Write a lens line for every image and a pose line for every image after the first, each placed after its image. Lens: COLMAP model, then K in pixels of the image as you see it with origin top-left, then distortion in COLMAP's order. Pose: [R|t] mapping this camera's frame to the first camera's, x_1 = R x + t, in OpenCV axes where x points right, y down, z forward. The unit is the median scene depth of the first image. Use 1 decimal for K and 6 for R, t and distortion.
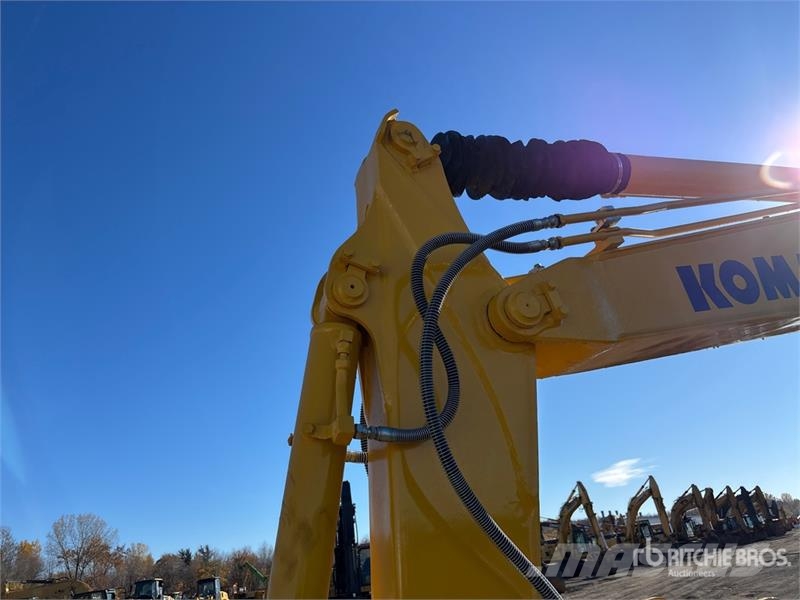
lens RADIAL K [[605.4, 0, 414.4], [0, 605.4, 293.9], [0, 0, 1]] dist [0.048815, -0.067827]
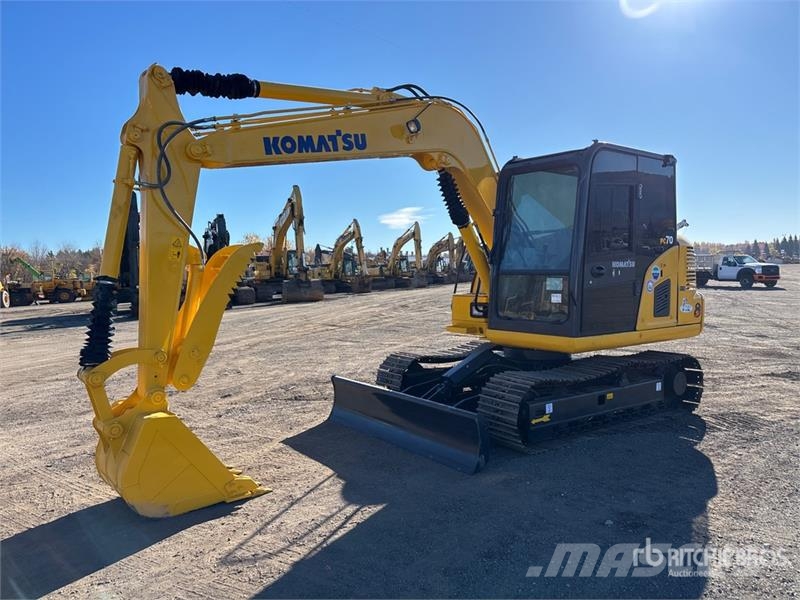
lens RADIAL K [[605.1, 0, 403.4], [0, 605.1, 304.6], [0, 0, 1]] dist [0.017269, -0.002843]
pose [[0.945312, 0.074000, 0.317663, 0.006762], [-0.204553, 0.893097, 0.400668, -0.019448], [-0.254055, -0.443735, 0.859392, -0.061089]]
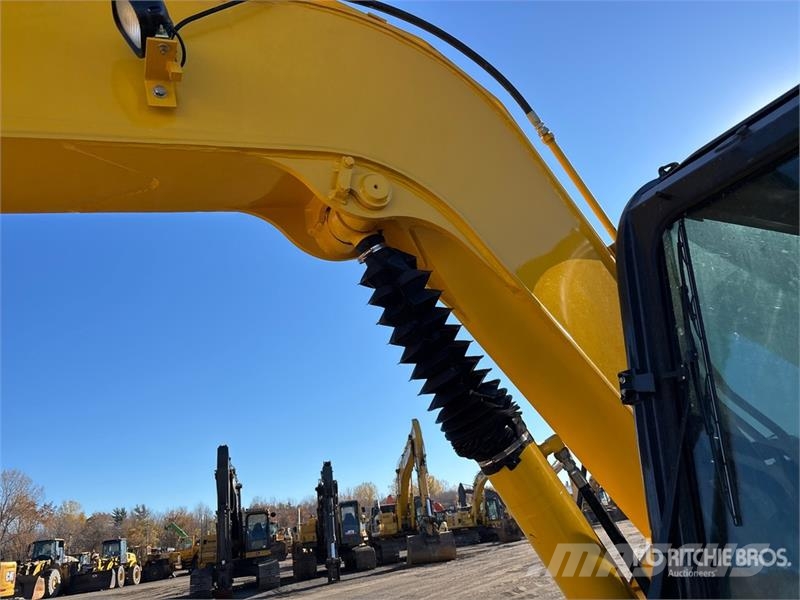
lens RADIAL K [[615.8, 0, 405.1], [0, 615.8, 283.8], [0, 0, 1]] dist [-0.003109, -0.016233]
pose [[0.997106, 0.039984, 0.064665, 0.047893], [-0.042549, 0.998341, 0.038796, 0.003045], [-0.063007, -0.041435, 0.997153, 0.017484]]
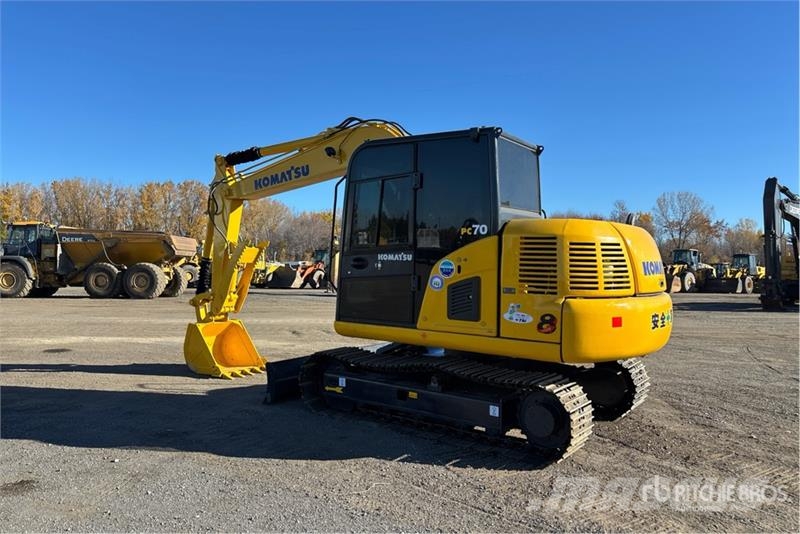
lens RADIAL K [[601.6, 0, 409.7], [0, 601.6, 266.0], [0, 0, 1]] dist [0.023876, -0.003501]
pose [[0.607728, 0.126068, -0.784075, 0.164021], [0.242565, 0.910669, 0.334432, -0.023730], [0.756194, -0.393433, 0.522859, -0.028060]]
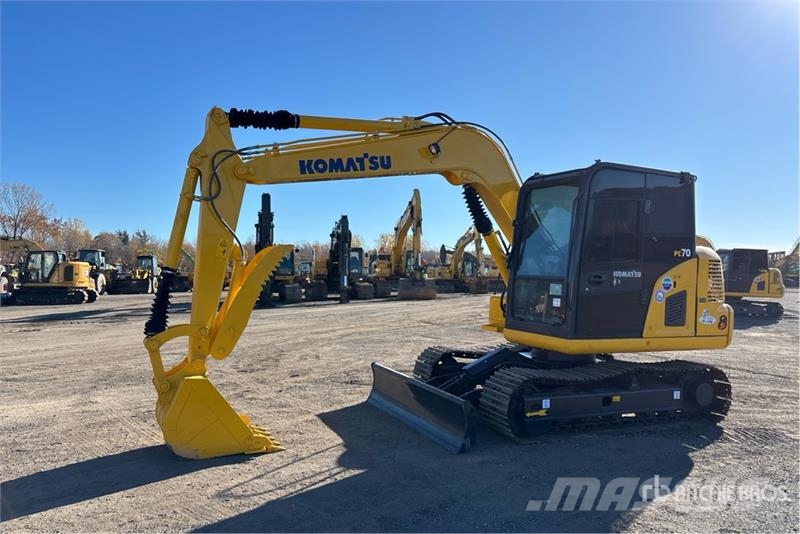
lens RADIAL K [[601.6, 0, 409.7], [0, 601.6, 266.0], [0, 0, 1]] dist [0.023876, -0.003501]
pose [[0.985041, 0.130109, 0.112982, 0.023840], [-0.163816, 0.910472, 0.379744, -0.029038], [-0.053459, -0.392572, 0.918166, -0.077994]]
